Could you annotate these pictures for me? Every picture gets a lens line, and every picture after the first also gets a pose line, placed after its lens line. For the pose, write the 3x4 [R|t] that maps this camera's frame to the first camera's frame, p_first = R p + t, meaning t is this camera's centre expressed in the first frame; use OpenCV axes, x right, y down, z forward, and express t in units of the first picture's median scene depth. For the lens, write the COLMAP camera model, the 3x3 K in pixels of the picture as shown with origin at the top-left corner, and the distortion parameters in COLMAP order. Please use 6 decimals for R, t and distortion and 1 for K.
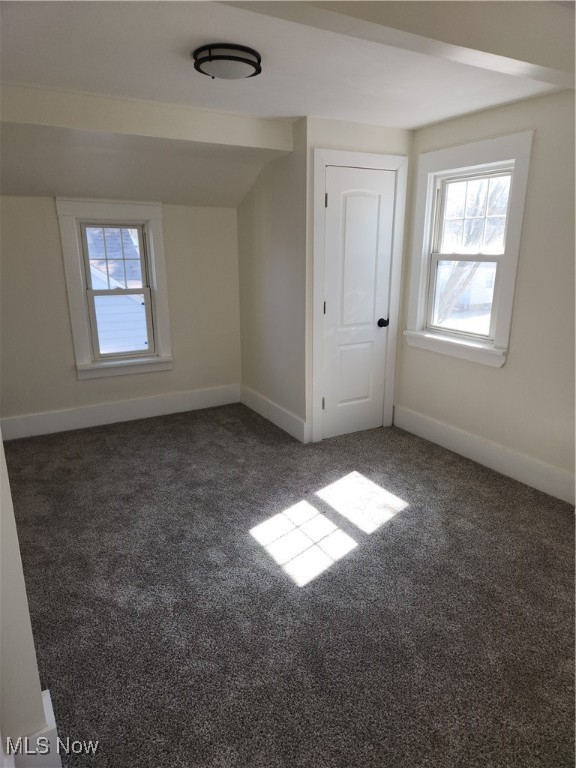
lens RADIAL K [[520.4, 0, 288.0], [0, 520.4, 384.0], [0, 0, 1]] dist [0.042273, -0.004329]
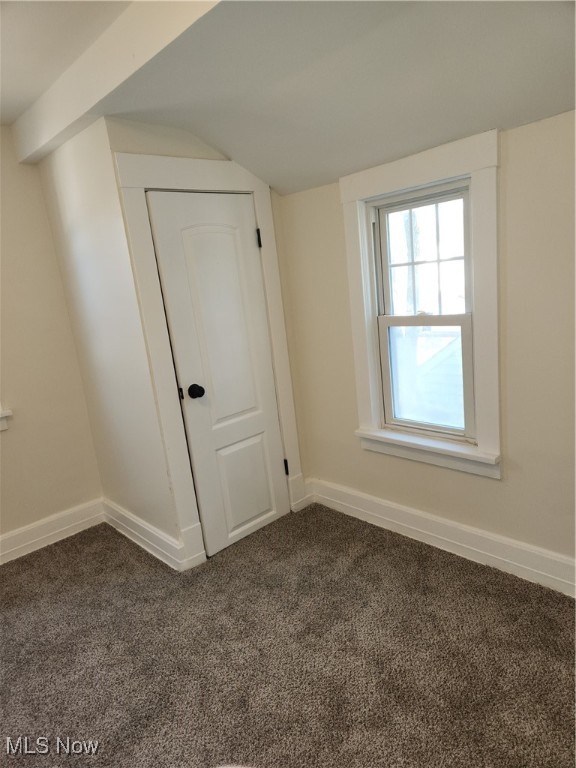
lens RADIAL K [[517.2, 0, 289.5], [0, 517.2, 393.4], [0, 0, 1]] dist [0.068115, 0.000062]
pose [[0.198366, 0.205565, -0.958329, 0.212186], [-0.143639, 0.973299, 0.179044, -0.188558], [0.969546, 0.102138, 0.222597, 0.782299]]
